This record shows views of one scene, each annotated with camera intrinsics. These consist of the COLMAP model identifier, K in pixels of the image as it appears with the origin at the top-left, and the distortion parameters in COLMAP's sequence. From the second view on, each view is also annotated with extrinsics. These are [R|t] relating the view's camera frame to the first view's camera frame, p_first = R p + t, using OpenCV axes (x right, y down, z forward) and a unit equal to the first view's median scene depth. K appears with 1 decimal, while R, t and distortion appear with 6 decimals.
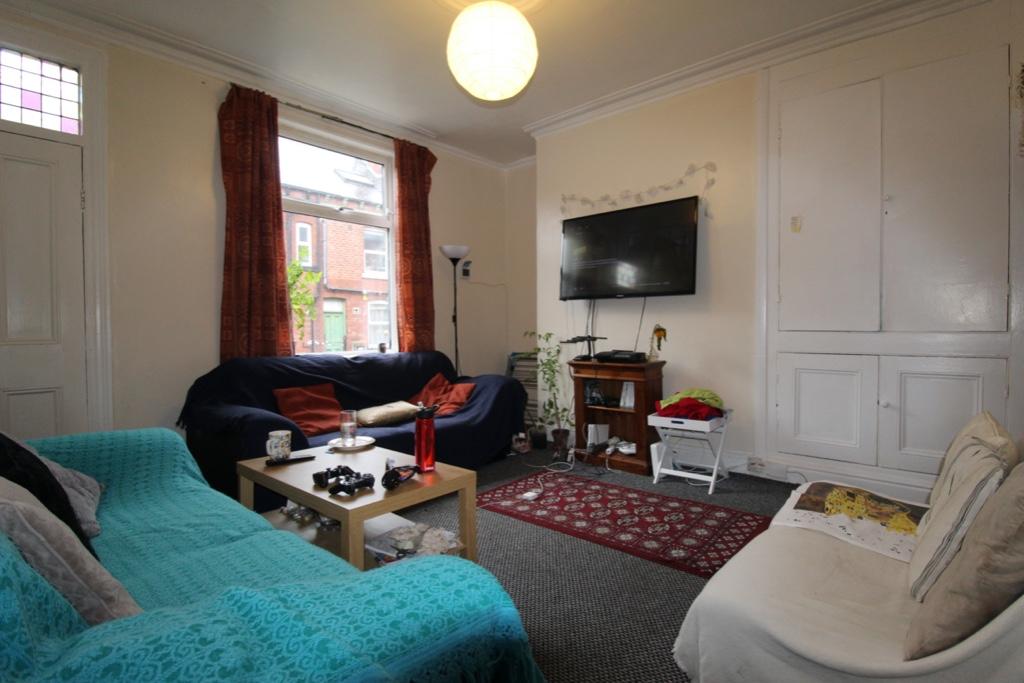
lens RADIAL K [[507.4, 0, 520.3], [0, 507.4, 334.8], [0, 0, 1]] dist [-0.001590, -0.000261]
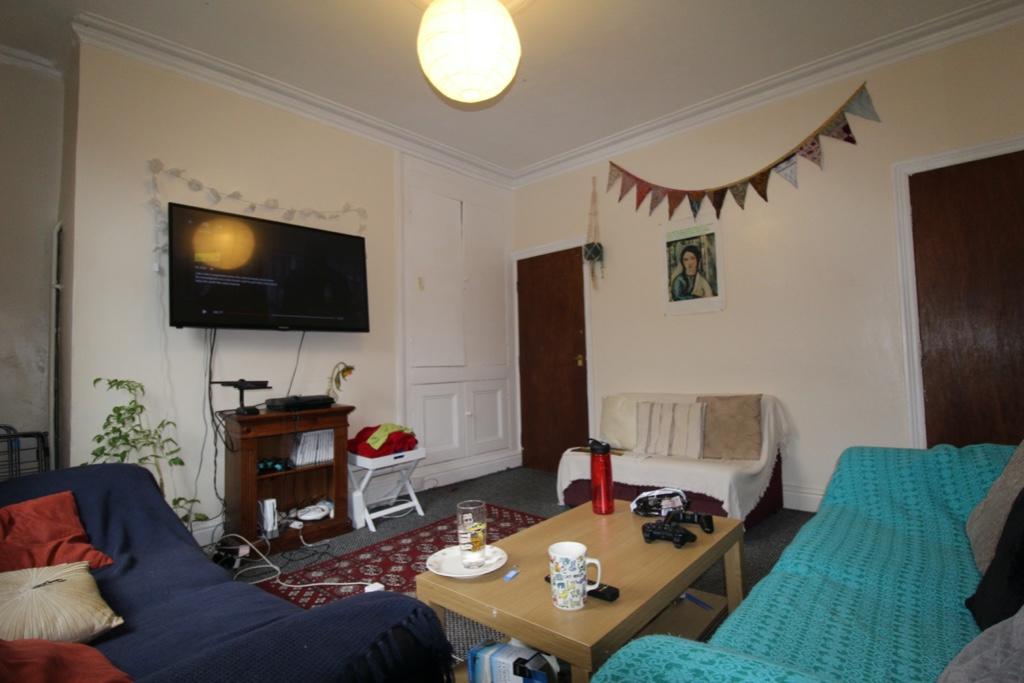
lens RADIAL K [[507.4, 0, 520.3], [0, 507.4, 334.8], [0, 0, 1]] dist [-0.001590, -0.000261]
pose [[-0.007975, 0.062166, 0.998034, -0.675268], [0.046892, 0.996991, -0.061726, 0.001713], [-0.998868, 0.046307, -0.010866, 0.704758]]
